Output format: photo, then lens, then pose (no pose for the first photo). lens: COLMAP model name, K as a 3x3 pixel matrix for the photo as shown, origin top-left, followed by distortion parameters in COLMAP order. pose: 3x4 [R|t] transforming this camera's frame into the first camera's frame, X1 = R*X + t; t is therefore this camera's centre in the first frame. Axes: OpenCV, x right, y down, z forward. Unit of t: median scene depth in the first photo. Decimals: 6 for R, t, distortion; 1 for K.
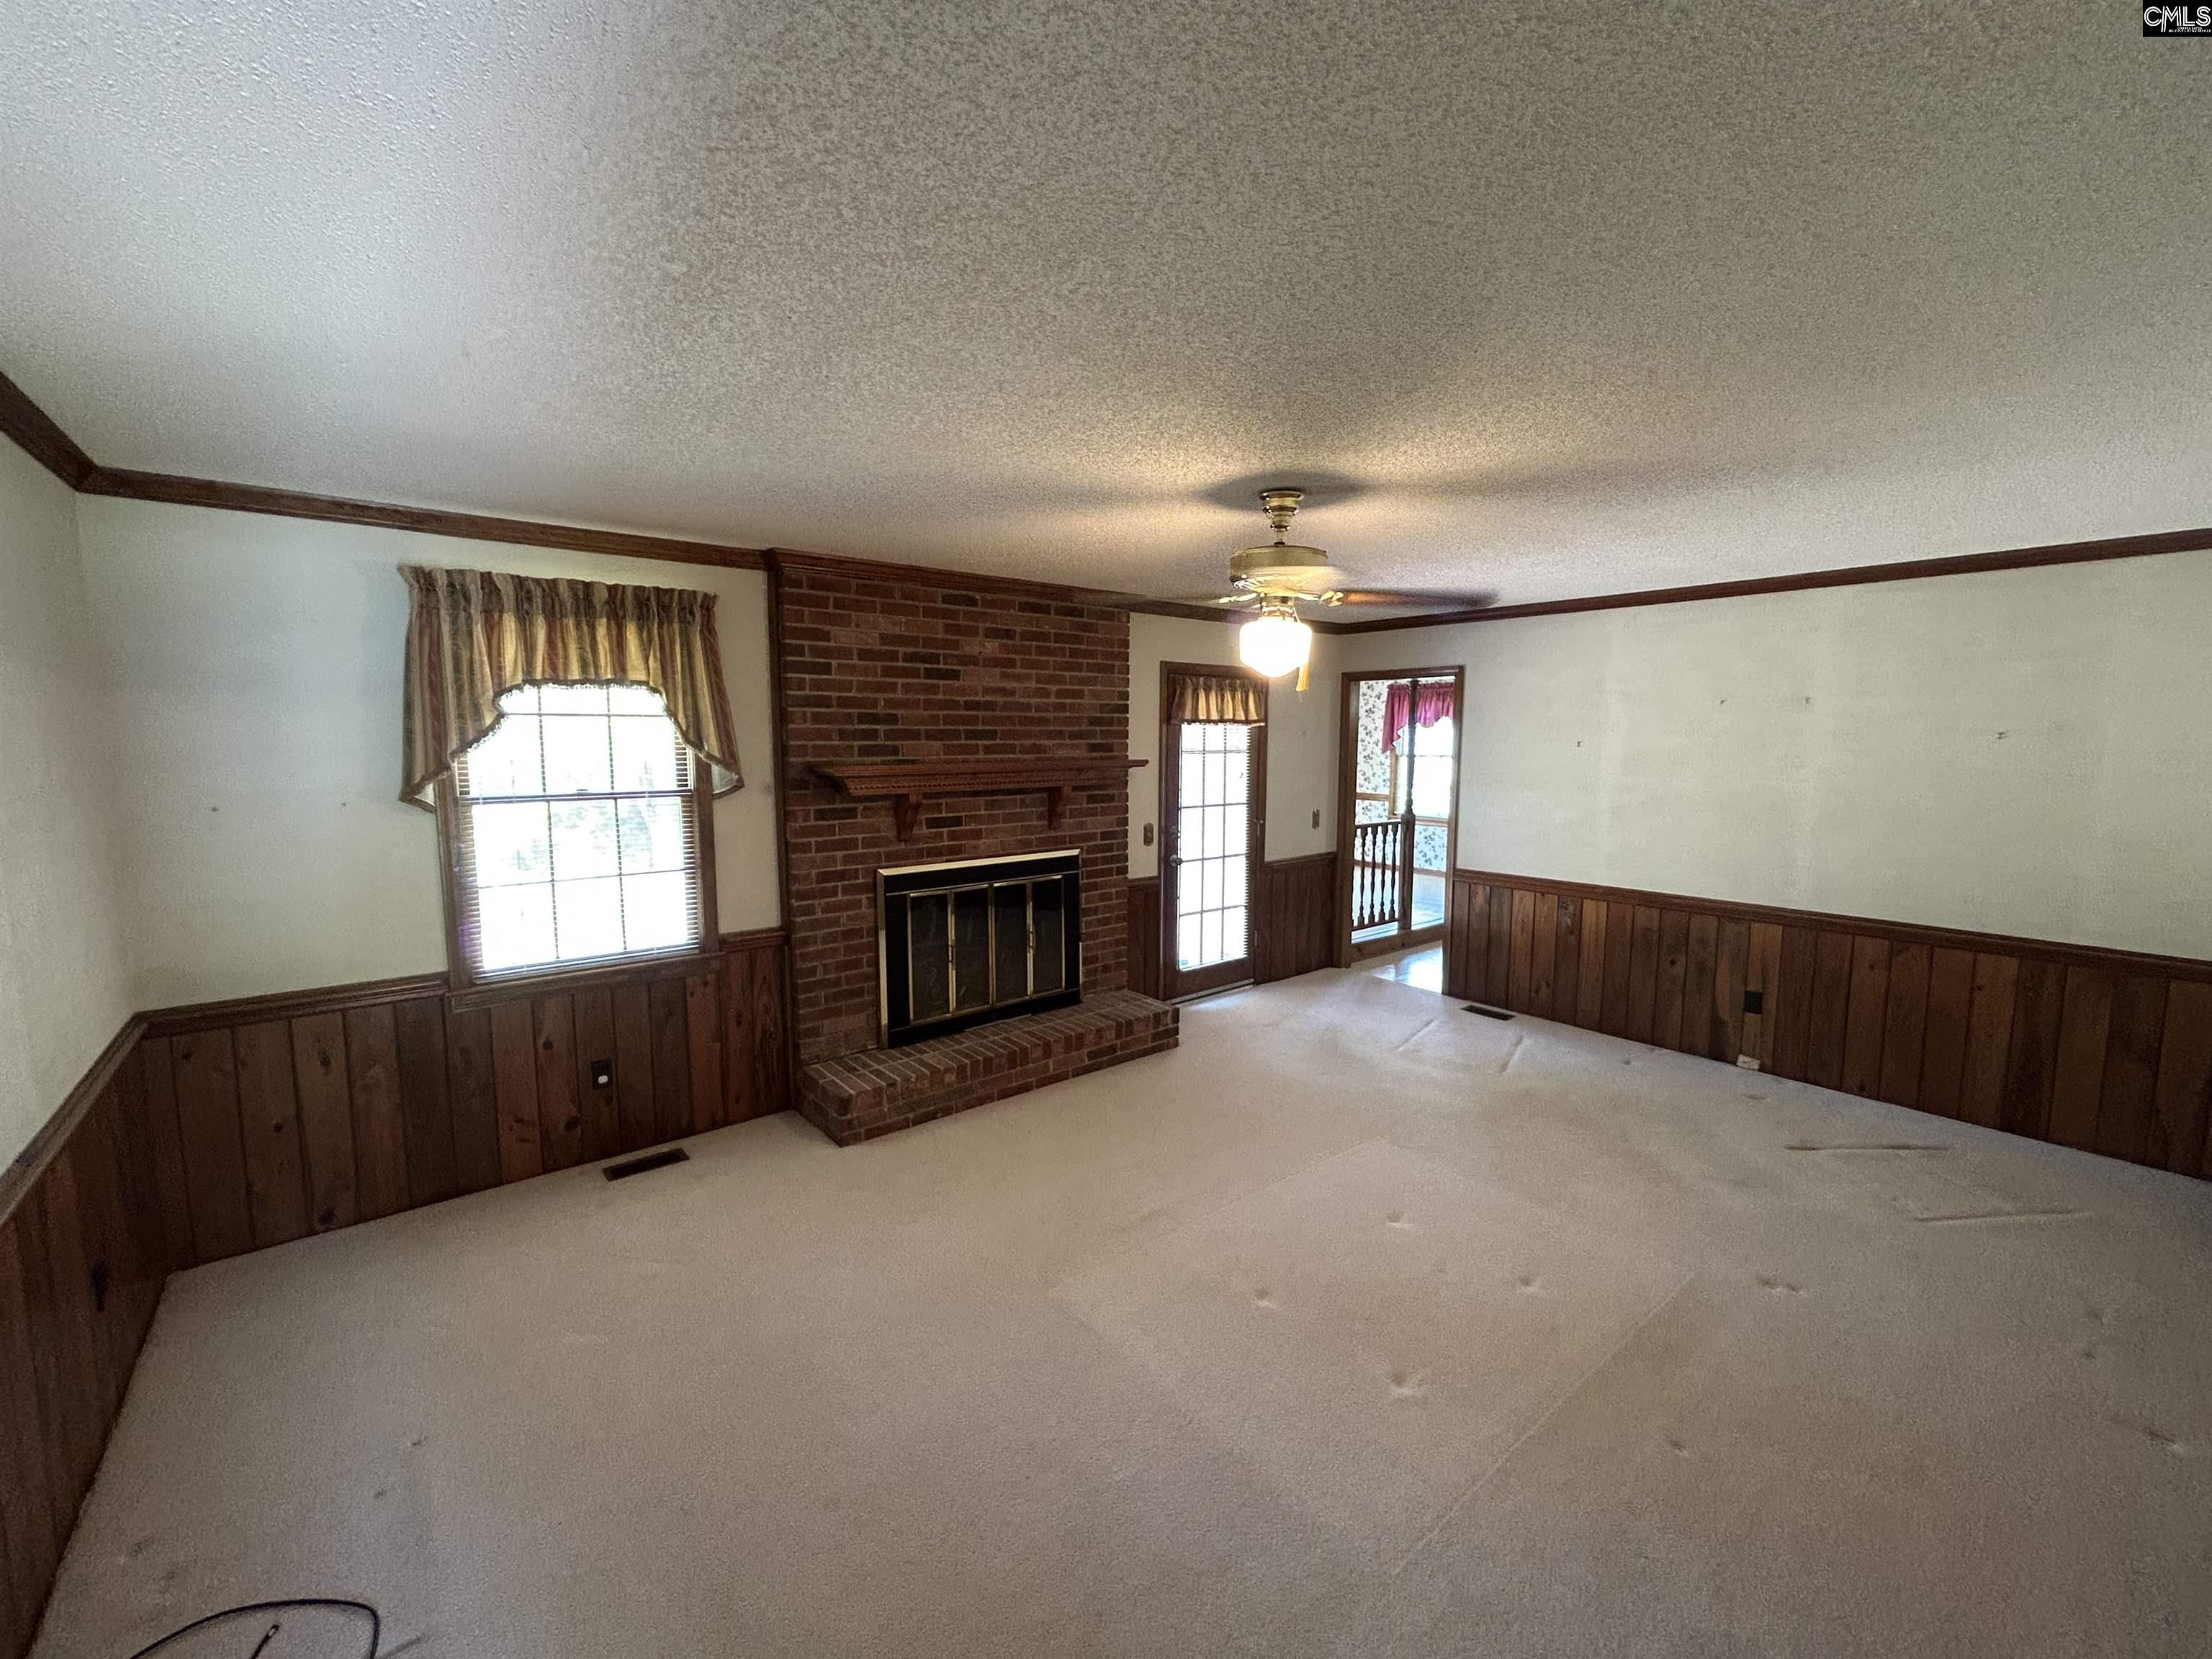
lens RADIAL K [[894.1, 0, 1097.7], [0, 894.1, 828.4], [0, 0, 1]] dist [-0.004206, -0.000206]
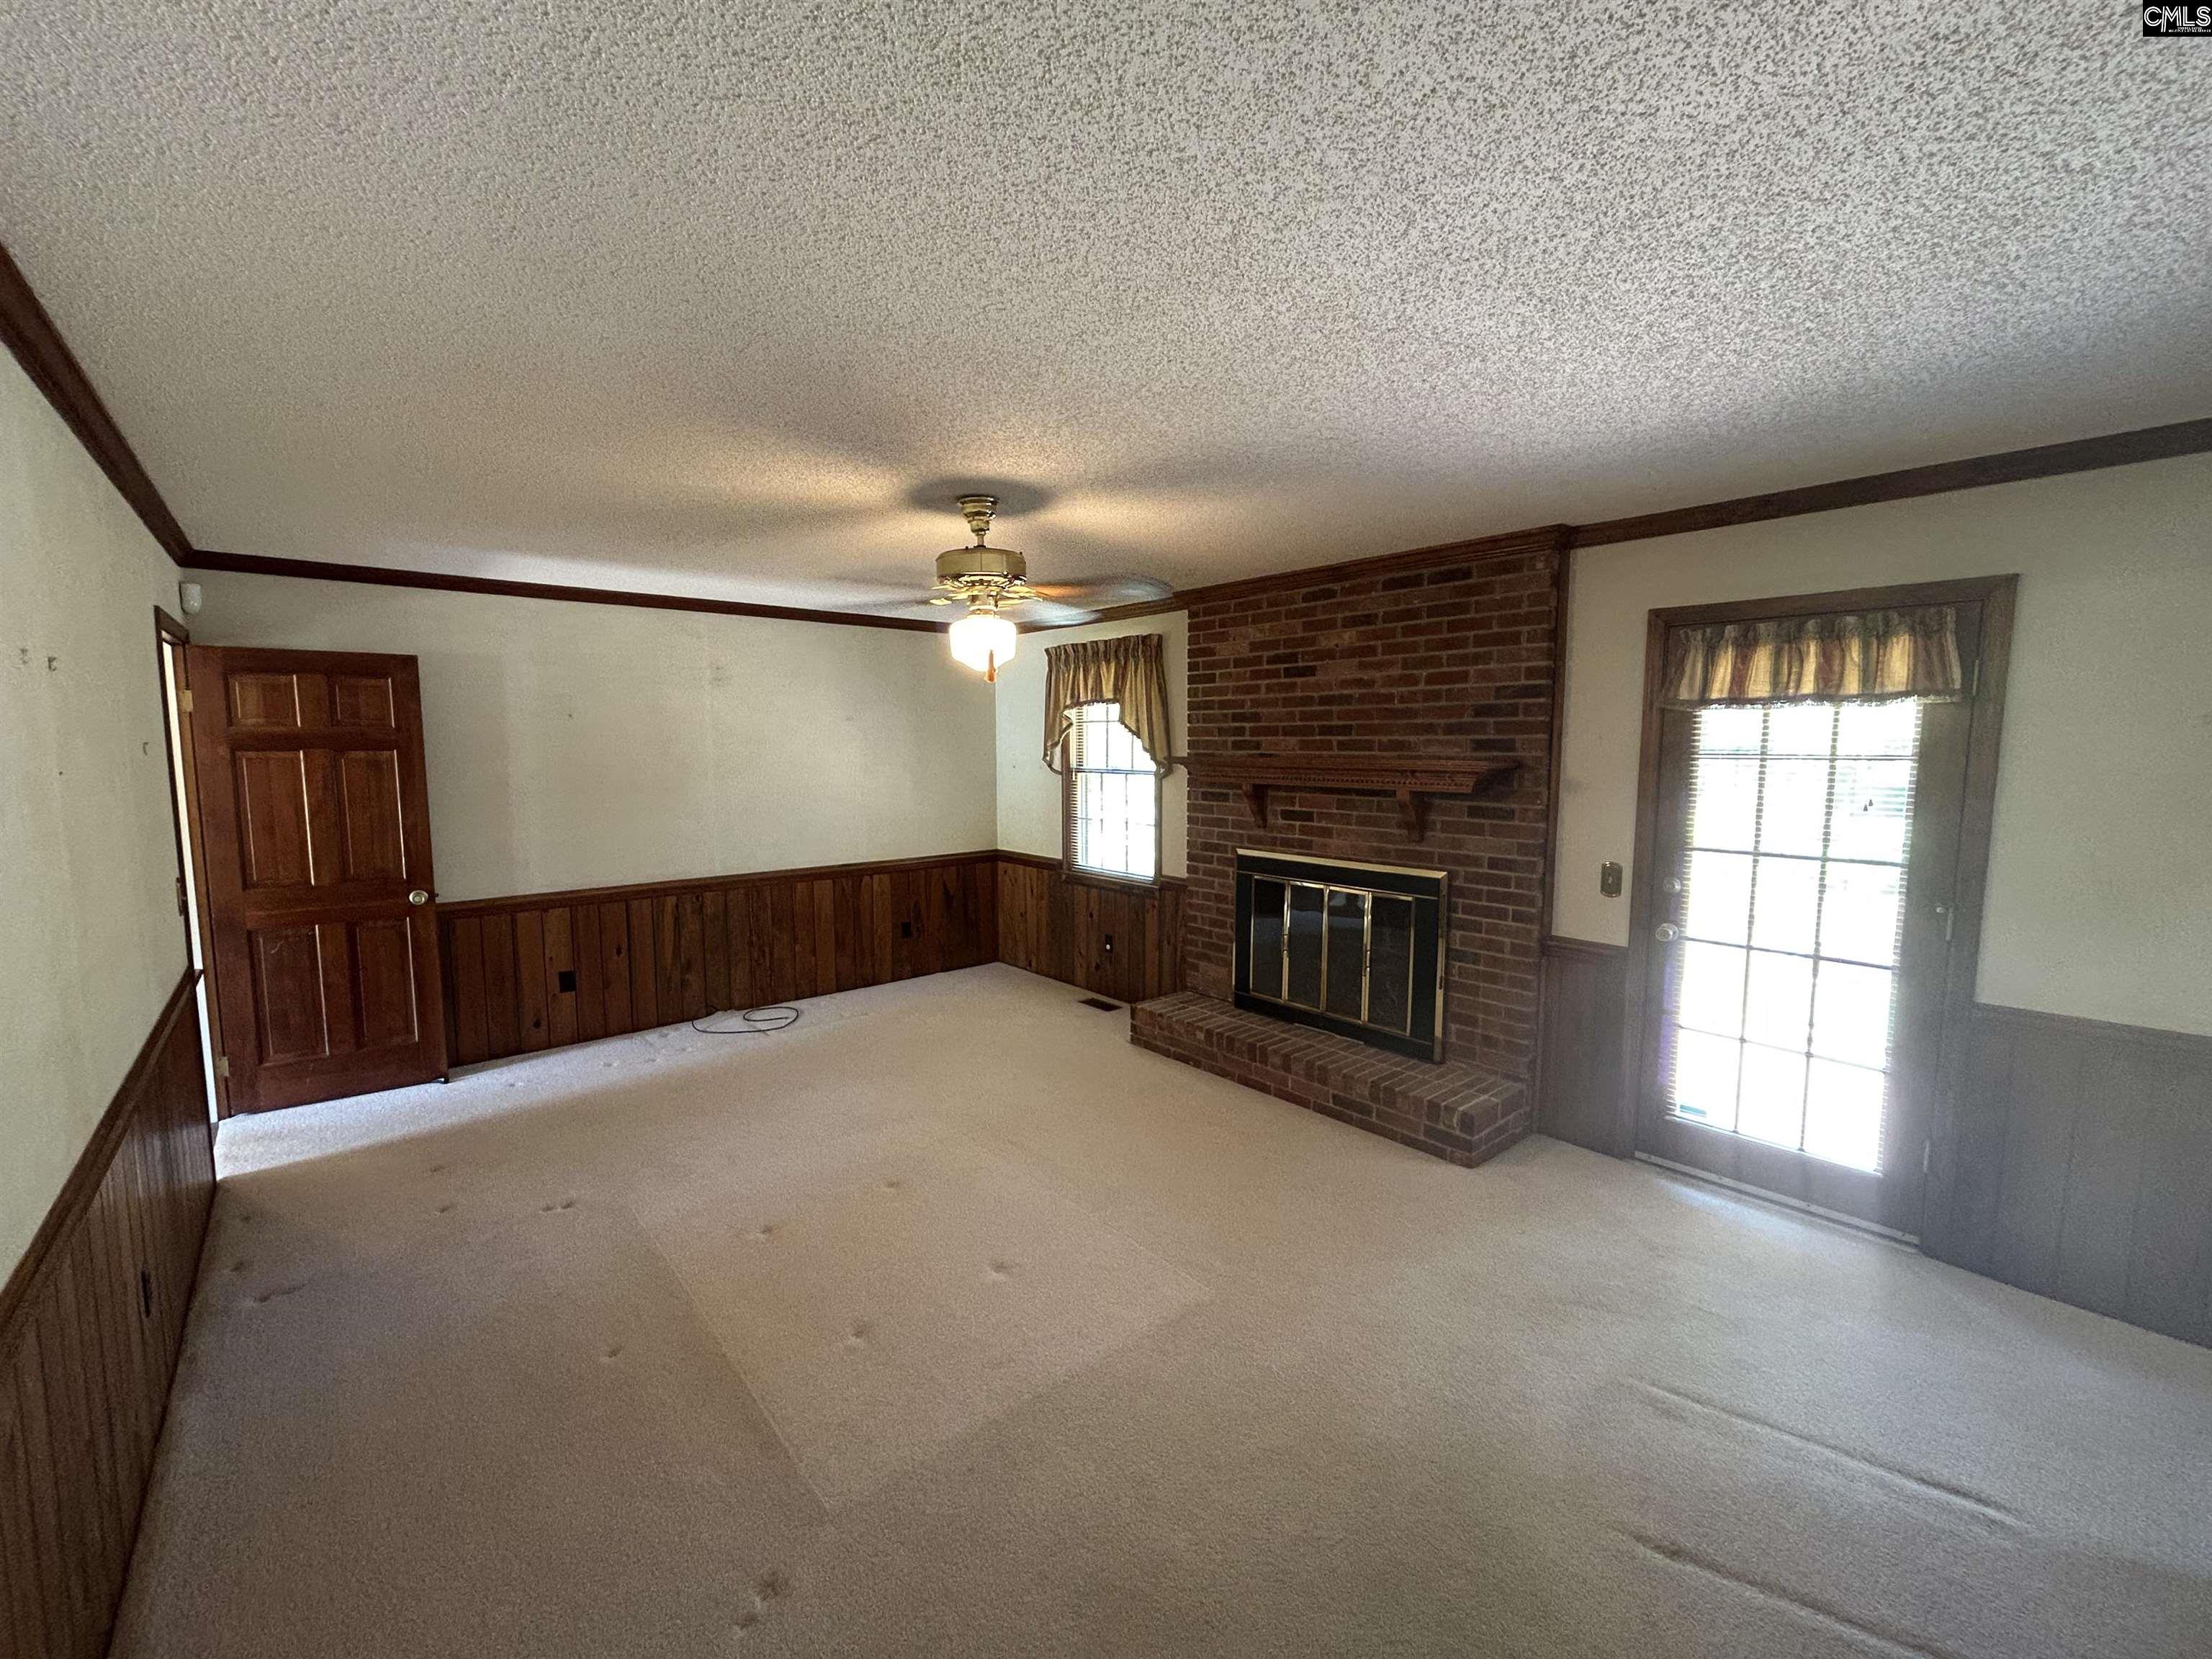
lens RADIAL K [[894.1, 0, 1097.6], [0, 894.1, 828.4], [0, 0, 1]] dist [-0.004206, -0.000206]
pose [[0.034391, 0.096105, -0.994777, 0.831459], [-0.102800, 0.990426, 0.092131, -0.062598], [0.994107, 0.099095, 0.043941, 0.716682]]
